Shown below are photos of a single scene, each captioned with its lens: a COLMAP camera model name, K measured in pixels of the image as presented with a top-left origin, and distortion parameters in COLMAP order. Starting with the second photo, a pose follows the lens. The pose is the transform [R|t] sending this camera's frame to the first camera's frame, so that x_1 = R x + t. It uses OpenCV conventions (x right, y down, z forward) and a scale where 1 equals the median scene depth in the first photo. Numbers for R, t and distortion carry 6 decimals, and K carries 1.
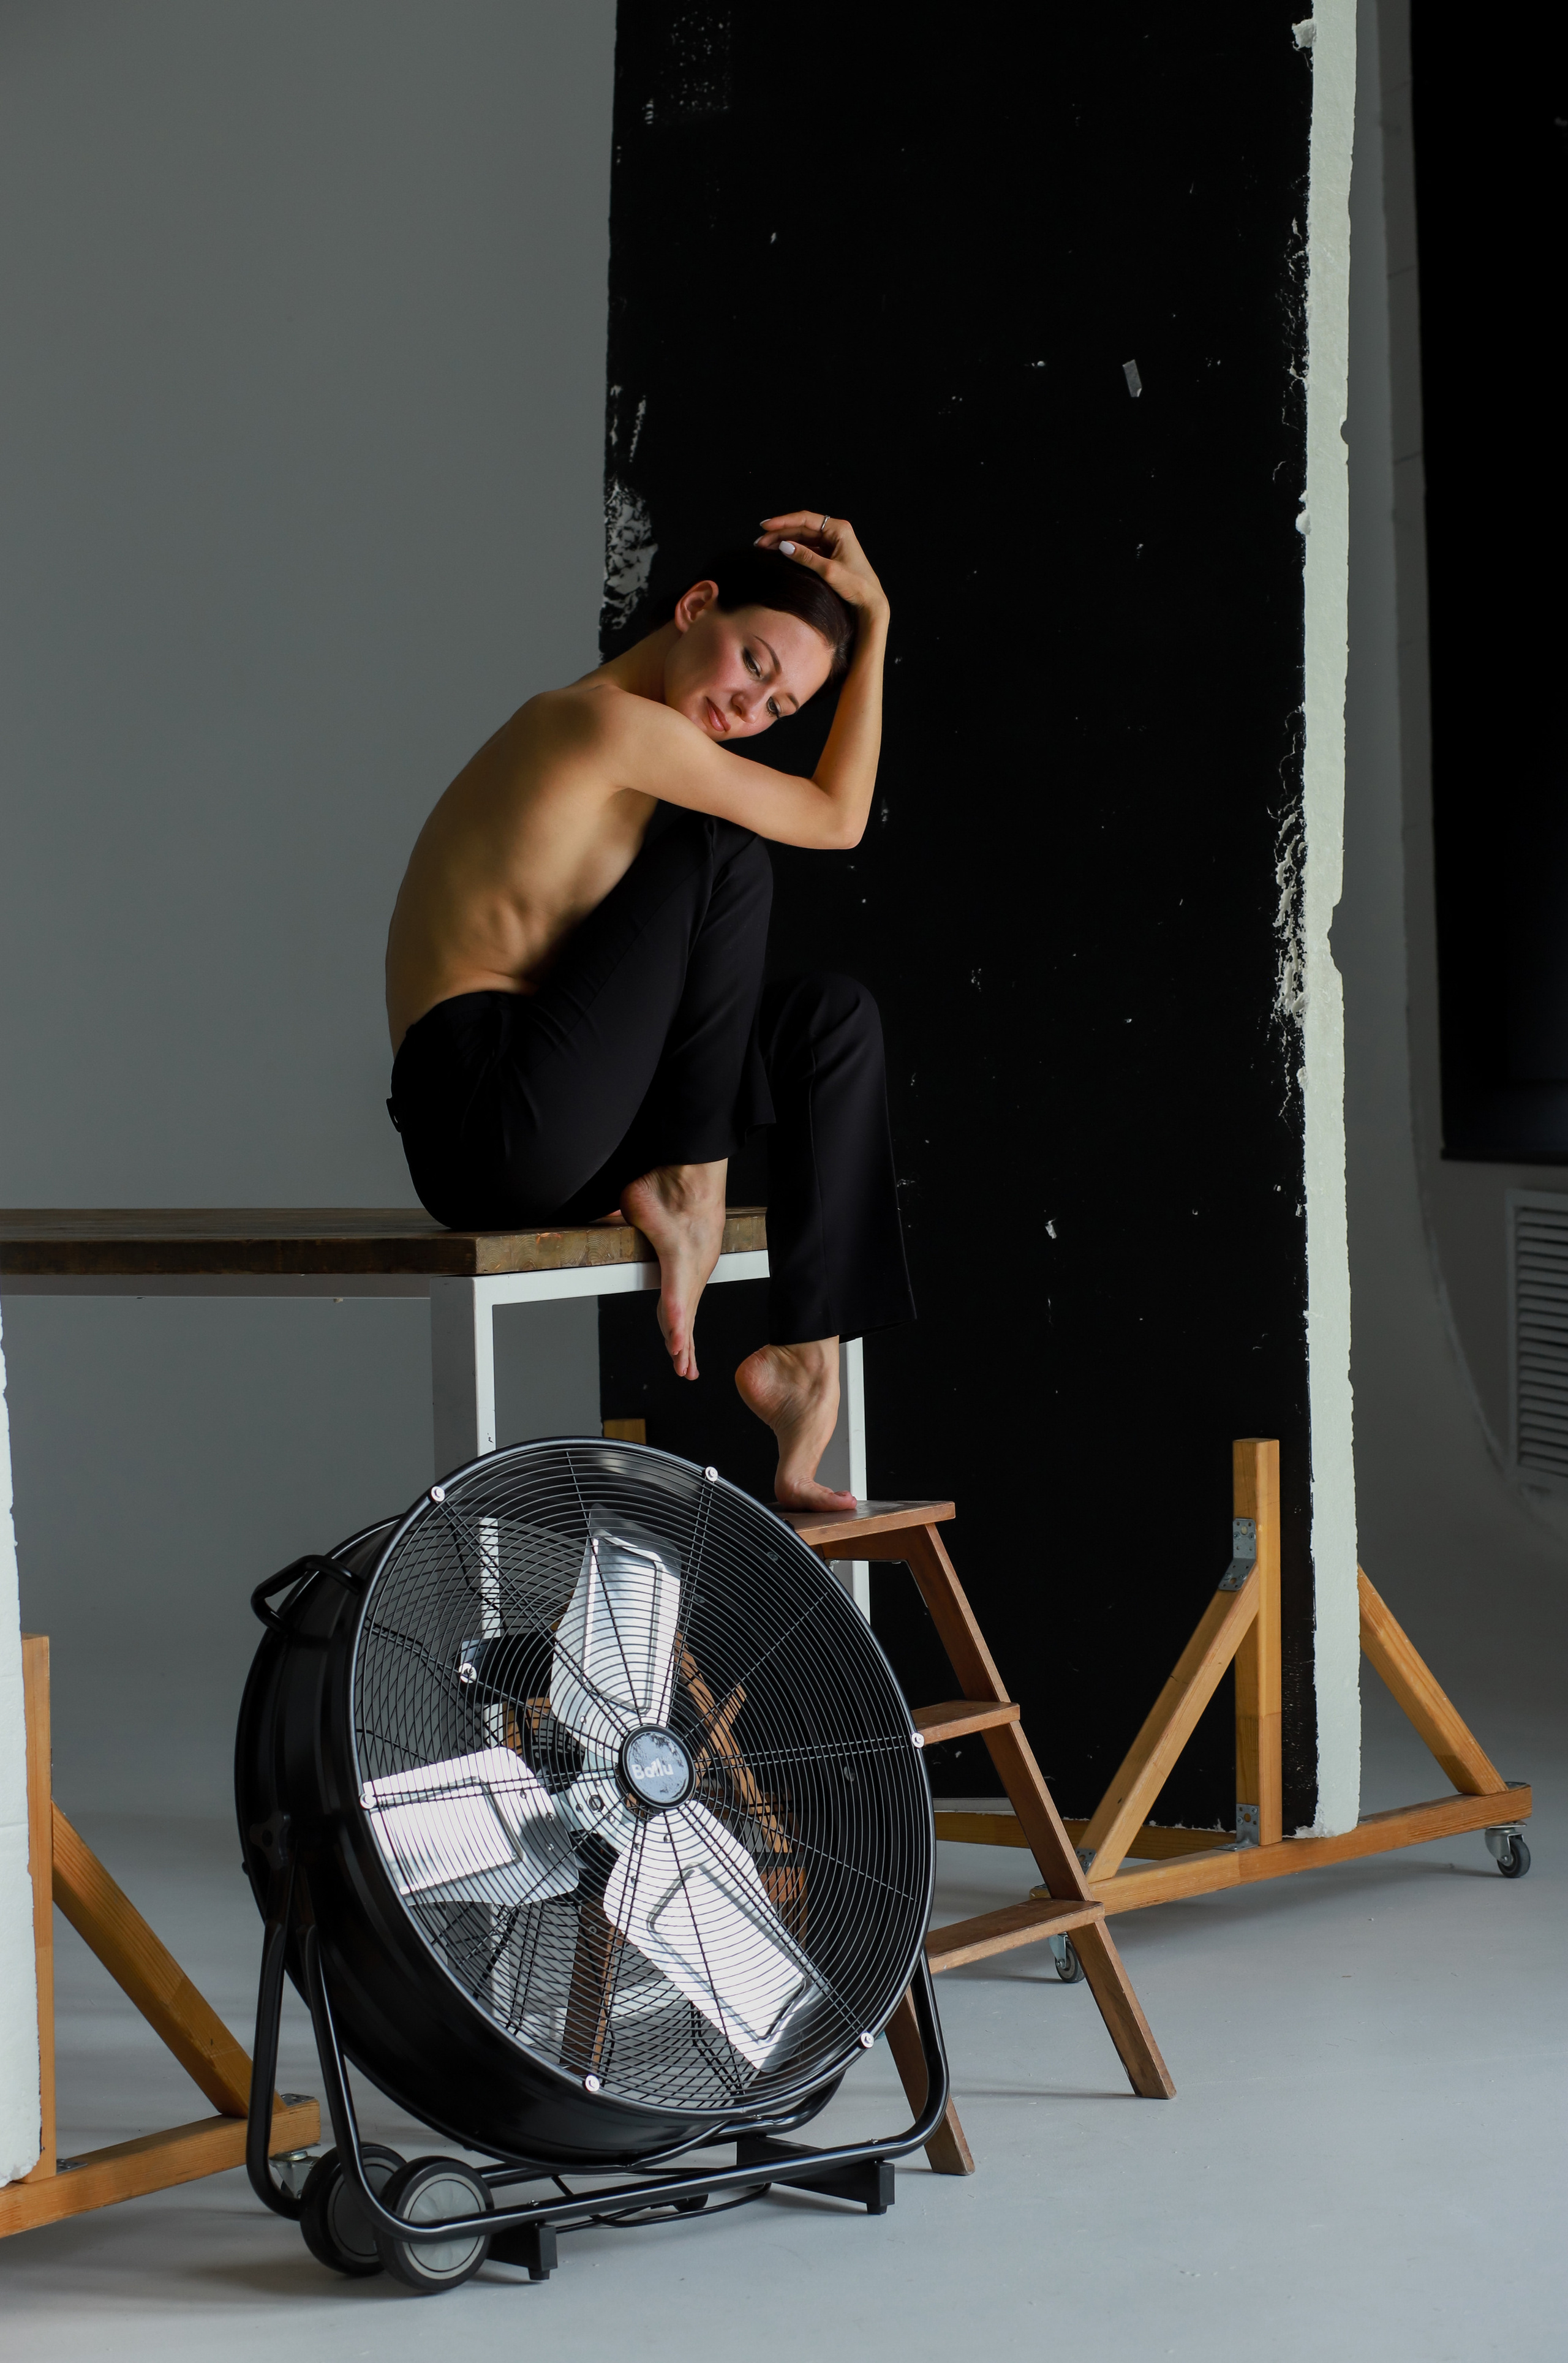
lens RADIAL K [[5817.2, 0, 784.0], [0, 5817.2, 1181.5], [0, 0, 1]] dist [-0.072376, -1.140924]
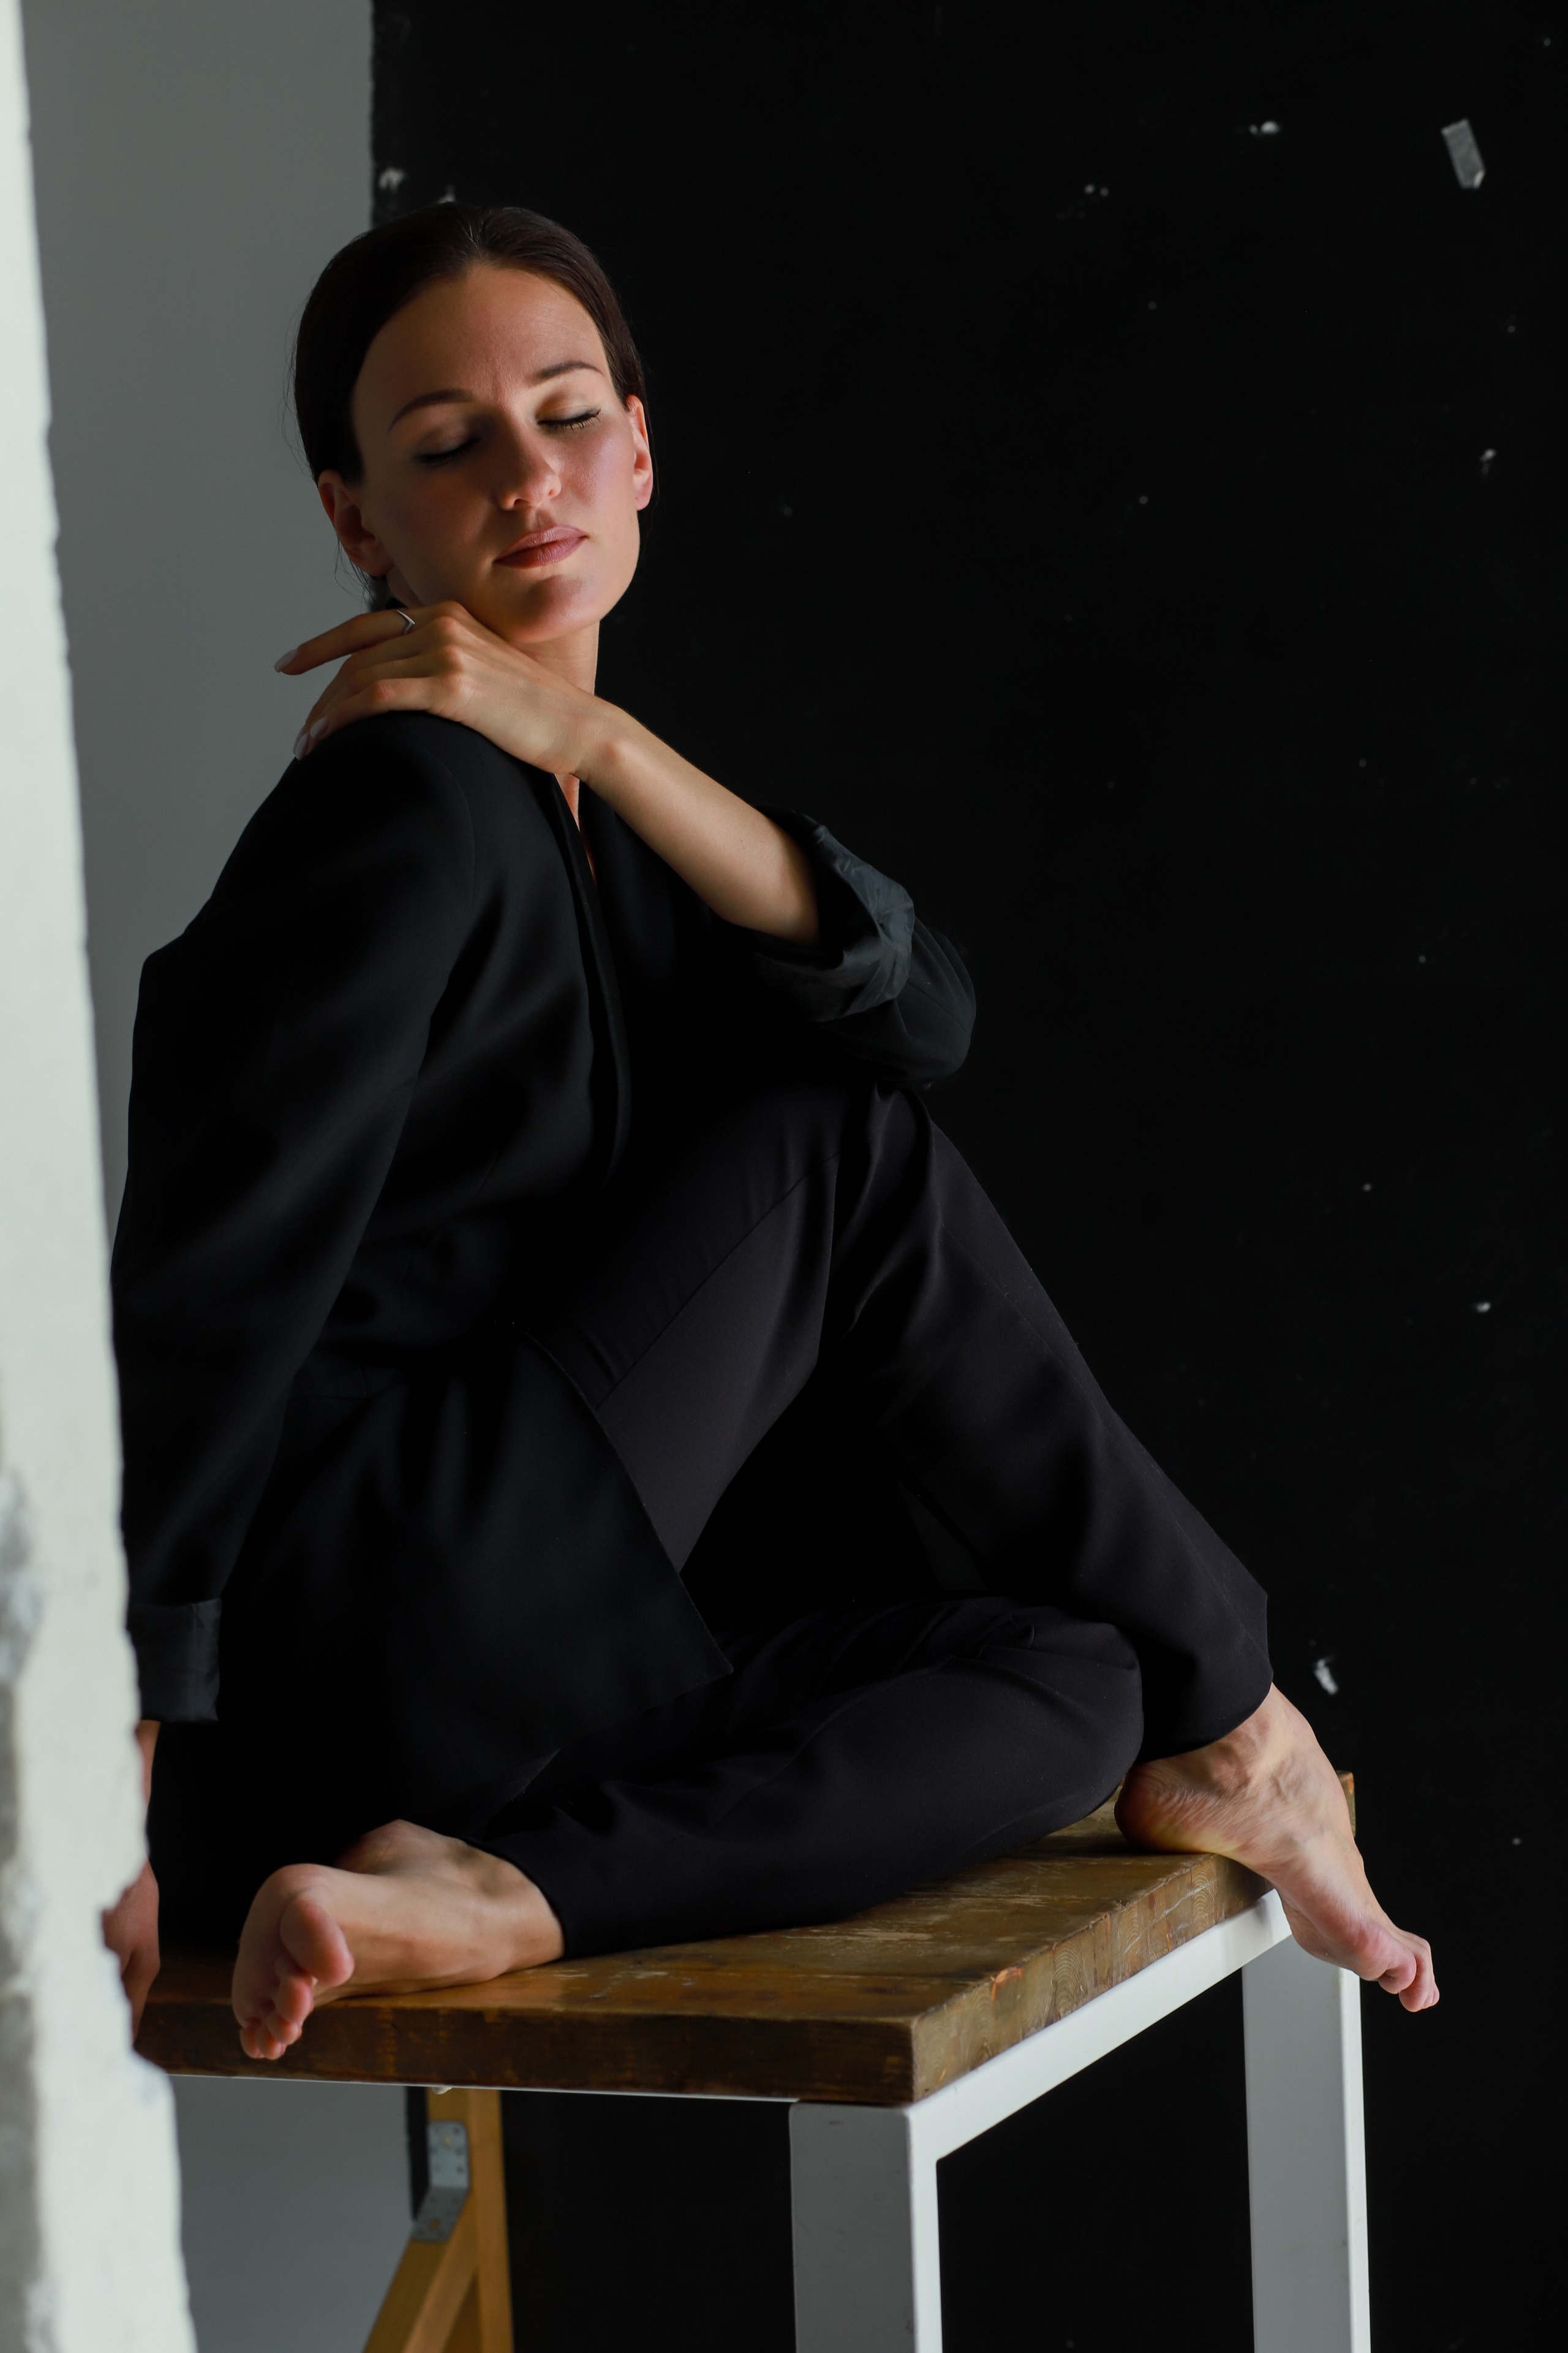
lens RADIAL K [[5762.7, 0, 784.0], [0, 5762.7, 1176.5], [0, 0, 1]] dist [-0.099229, -0.316534]
pose [[0.974349, -0.021005, 0.224058, -0.134892], [0.018360, 0.999735, 0.013882, -0.051185], [-0.224290, -0.009412, 0.974477, 0.497393]]
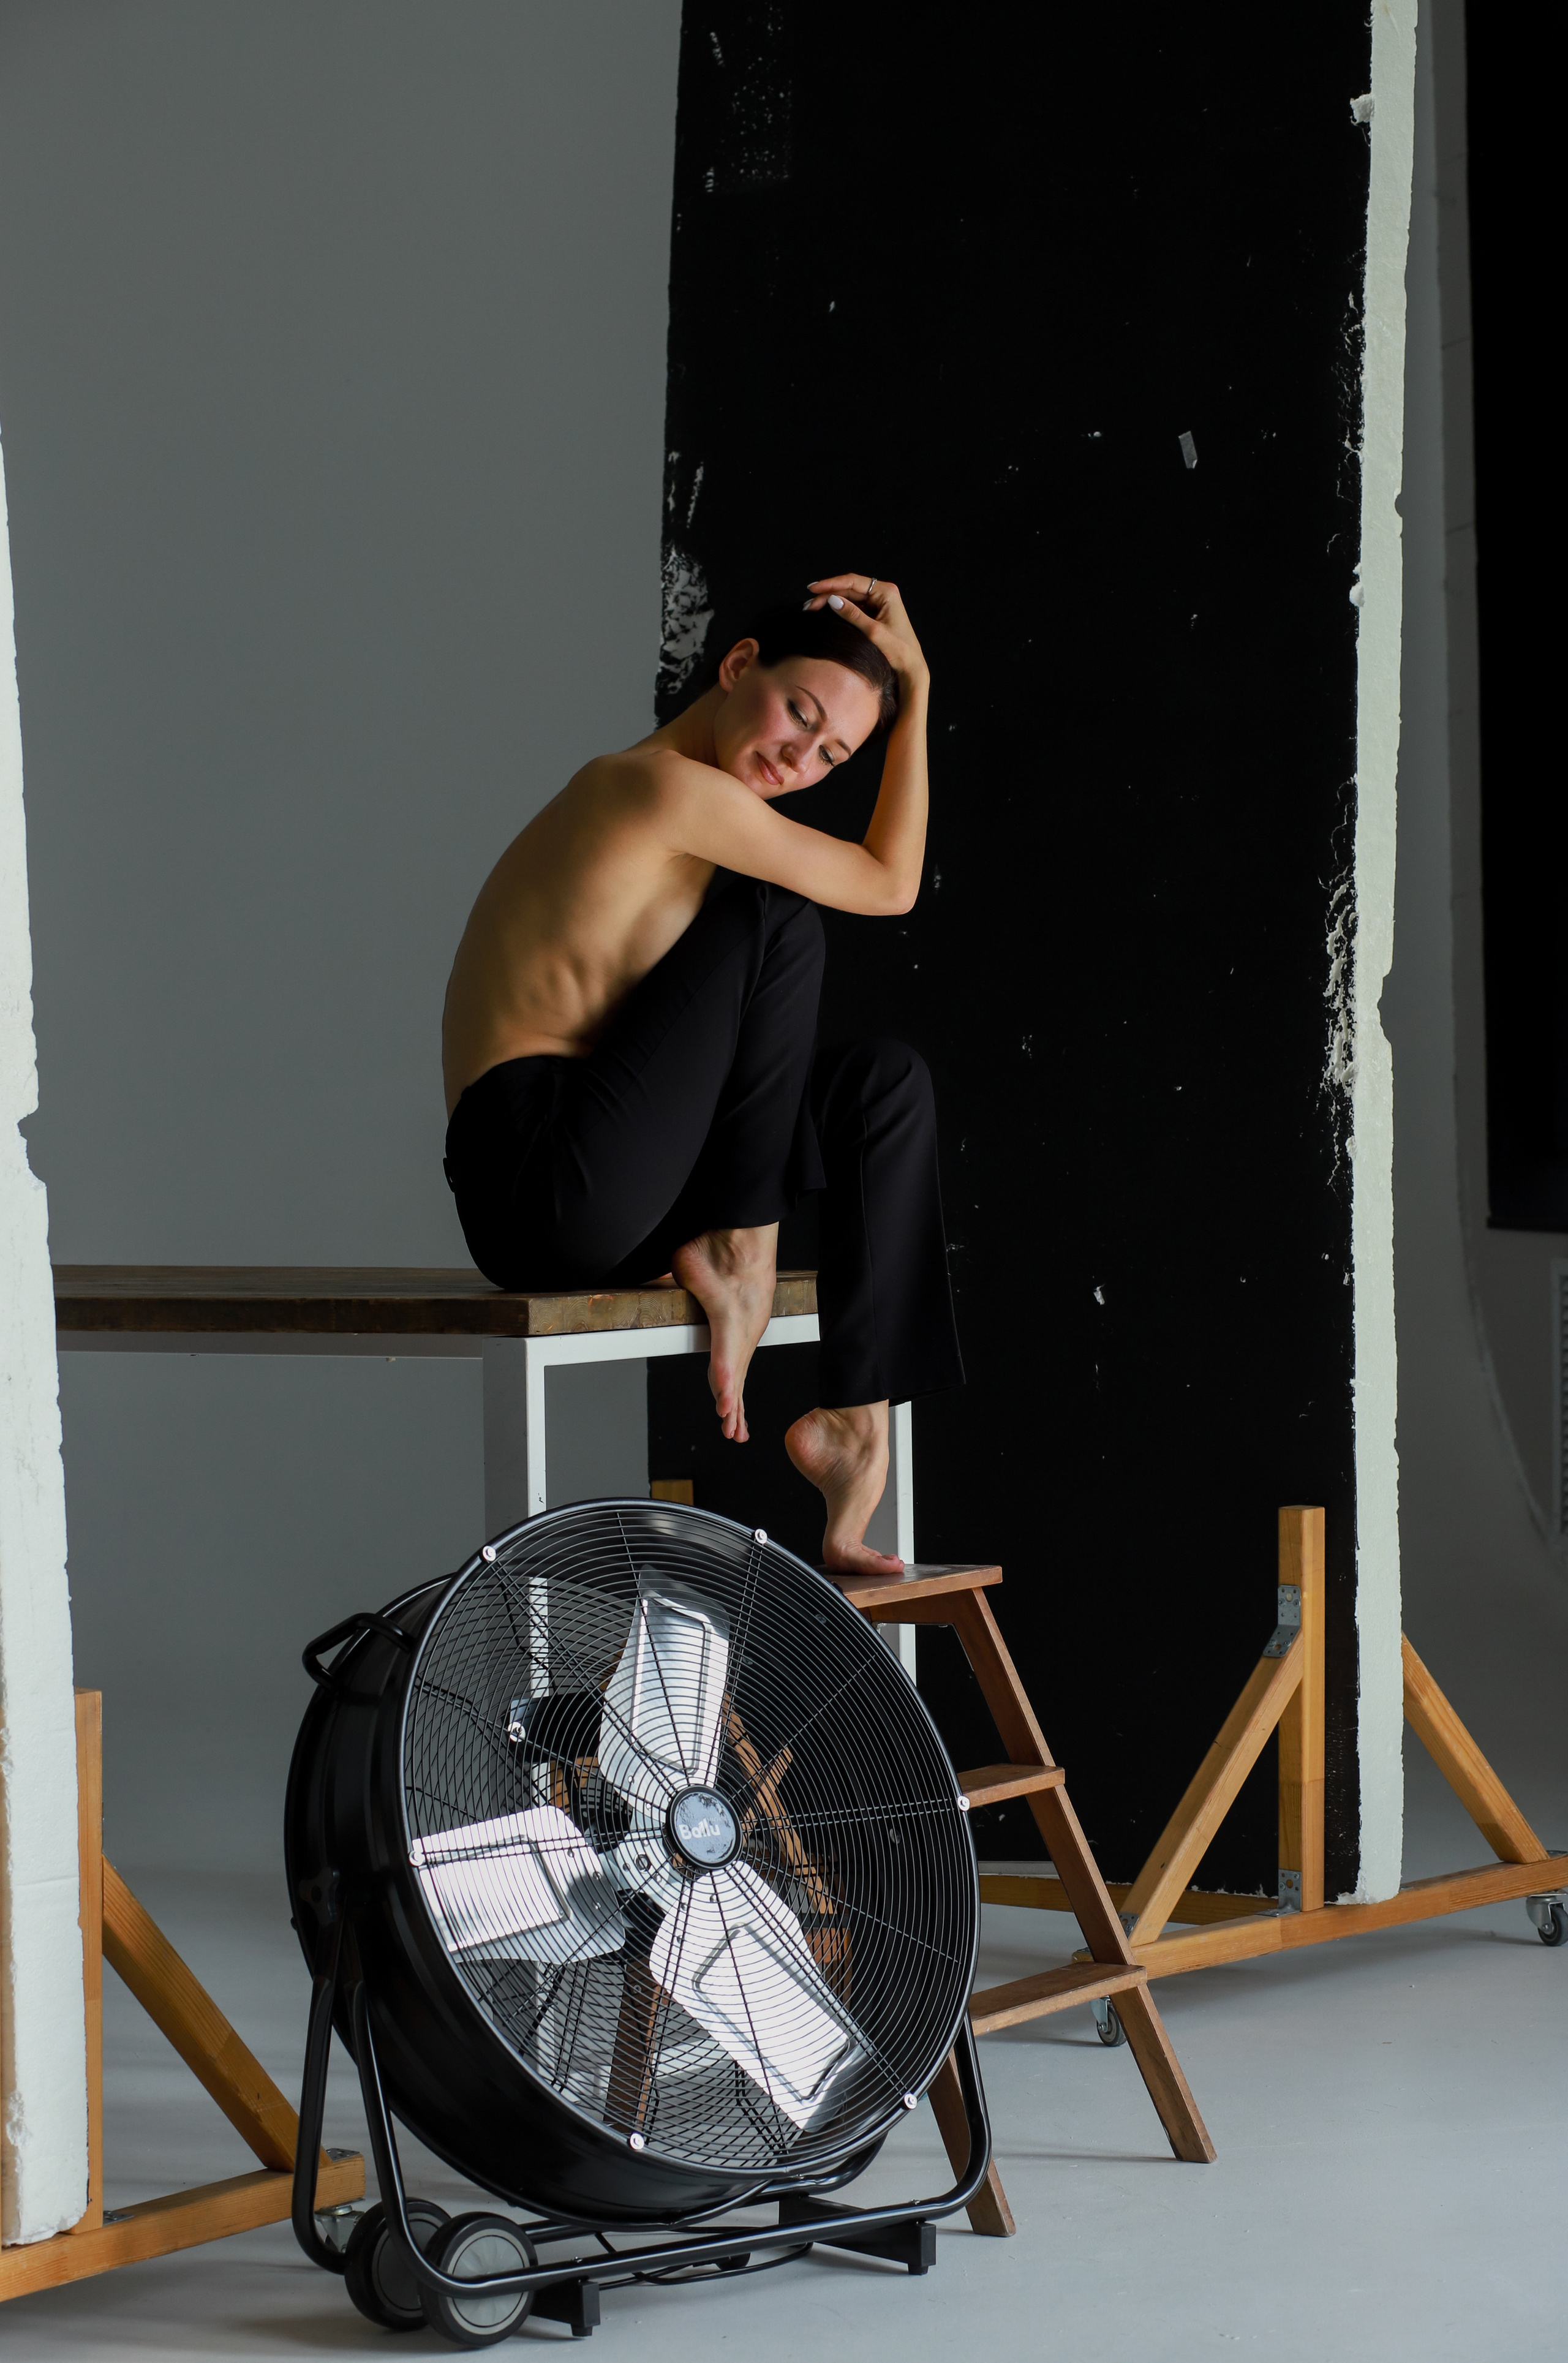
lens RADIAL K [[5817.2, 0, 784.0], [0, 5817.2, 1181.5], [0, 0, 1]] dist [-0.072376, -1.140924]
pose [[0.999924, 0.009717, -0.007578, -0.001170], [-0.009795, 0.999899, -0.010266, -0.000626], [0.007478, 0.010340, 0.999919, -0.005030]]
